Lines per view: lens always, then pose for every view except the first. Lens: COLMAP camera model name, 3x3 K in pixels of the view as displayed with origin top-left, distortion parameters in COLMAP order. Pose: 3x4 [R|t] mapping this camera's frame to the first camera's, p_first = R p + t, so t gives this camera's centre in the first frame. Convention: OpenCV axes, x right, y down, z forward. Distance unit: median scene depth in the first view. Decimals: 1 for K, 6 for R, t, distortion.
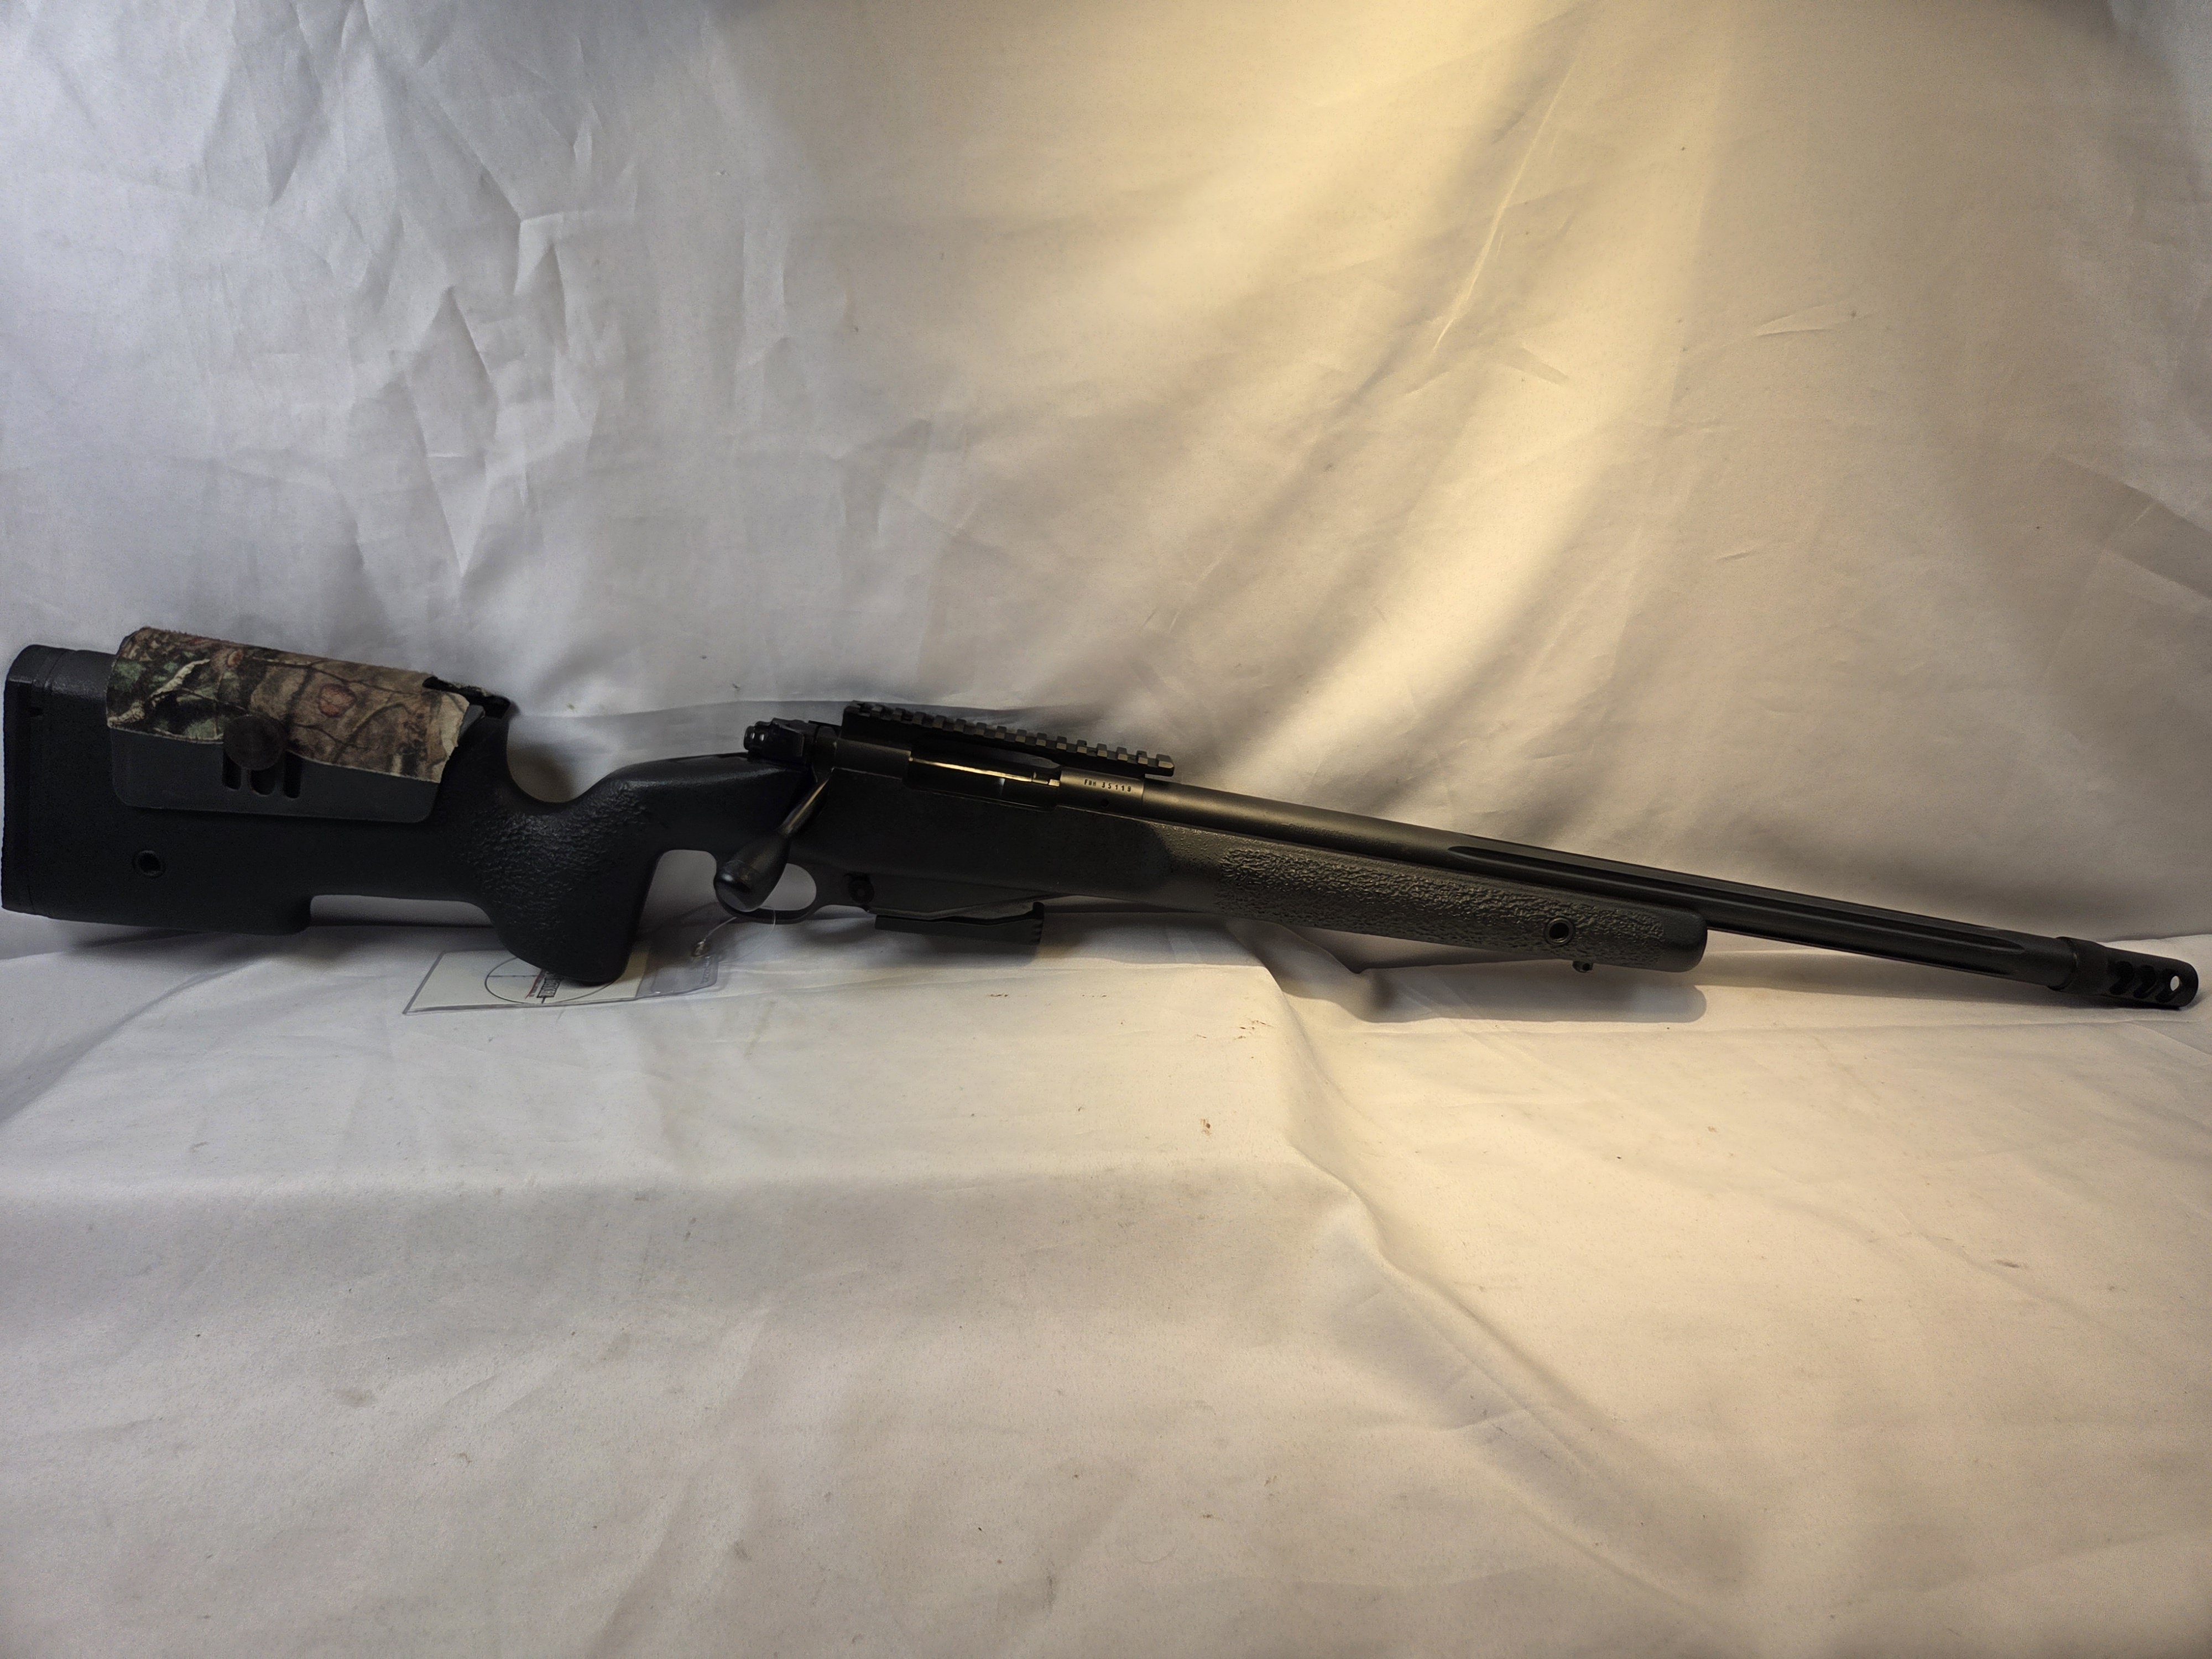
lens RADIAL K [[1623.7, 0, 1106.0], [0, 1623.7, 829.5], [0, 0, 1]] dist [0.037362, -0.084674]
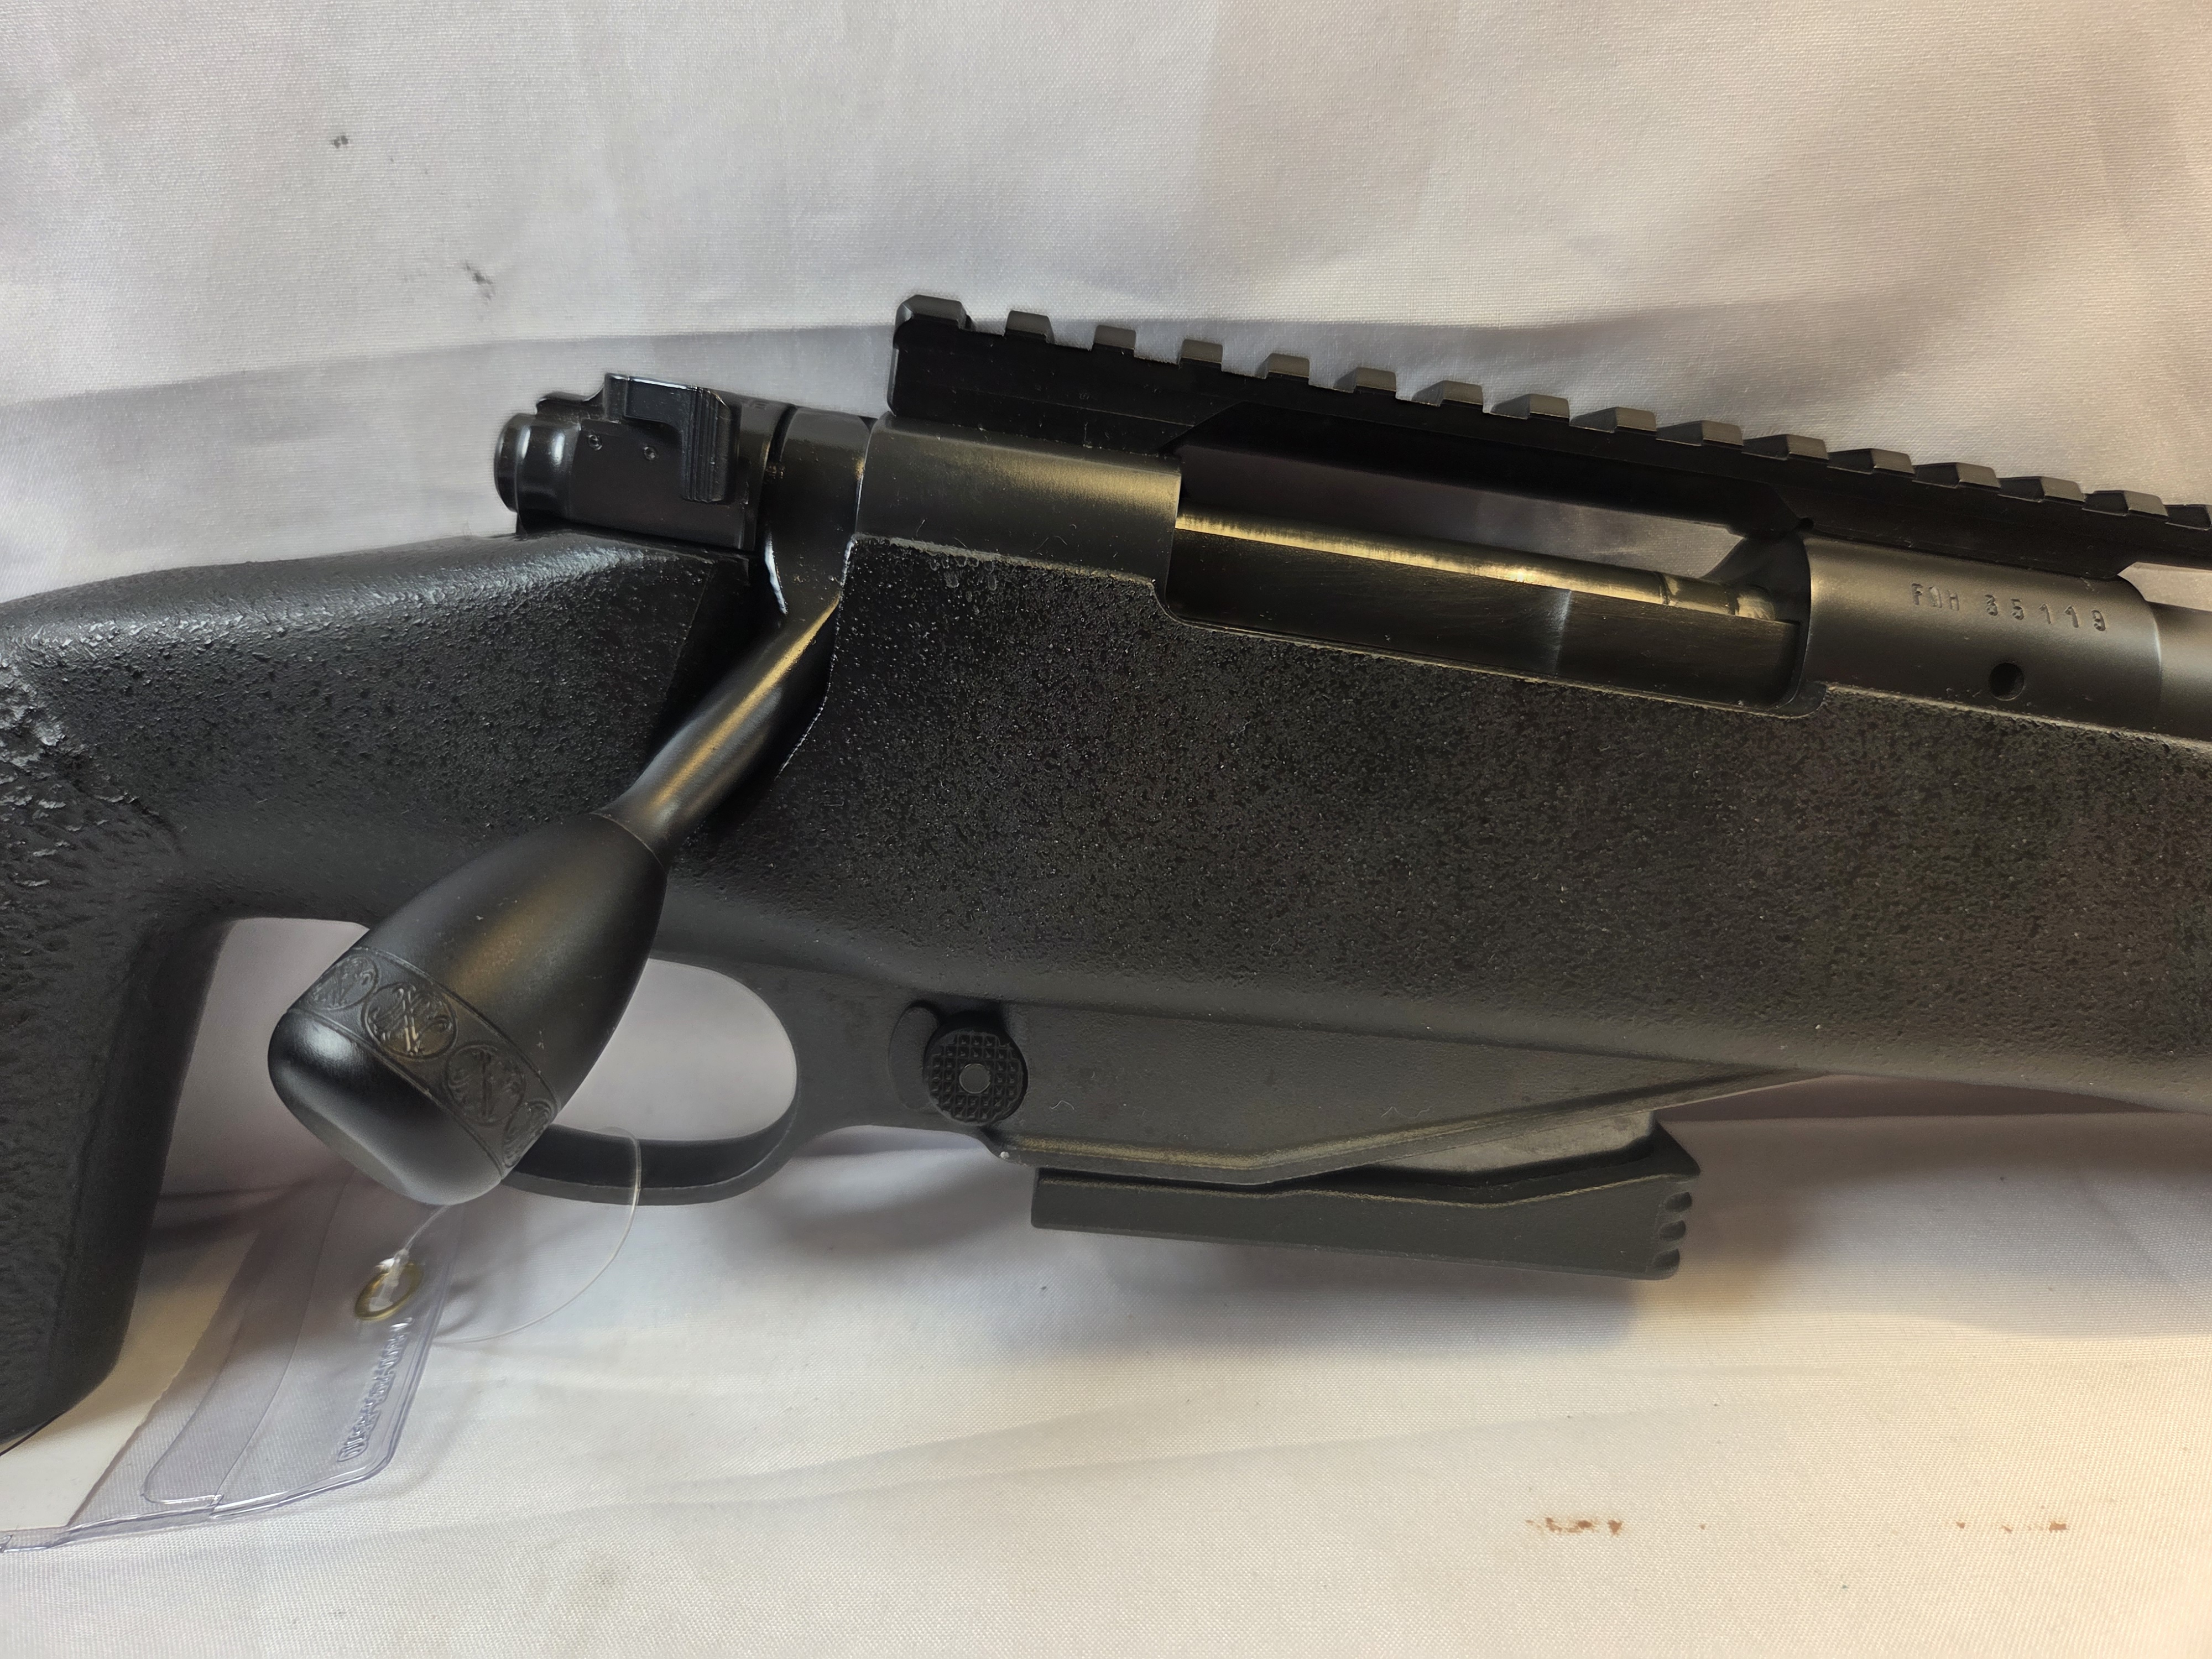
lens RADIAL K [[1623.7, 0, 1106.0], [0, 1623.7, 829.5], [0, 0, 1]] dist [0.037362, -0.084674]
pose [[0.999437, -0.021396, -0.025860, -0.123361], [0.019649, 0.997625, -0.066021, 0.017807], [0.027211, 0.065476, 0.997483, 0.750676]]
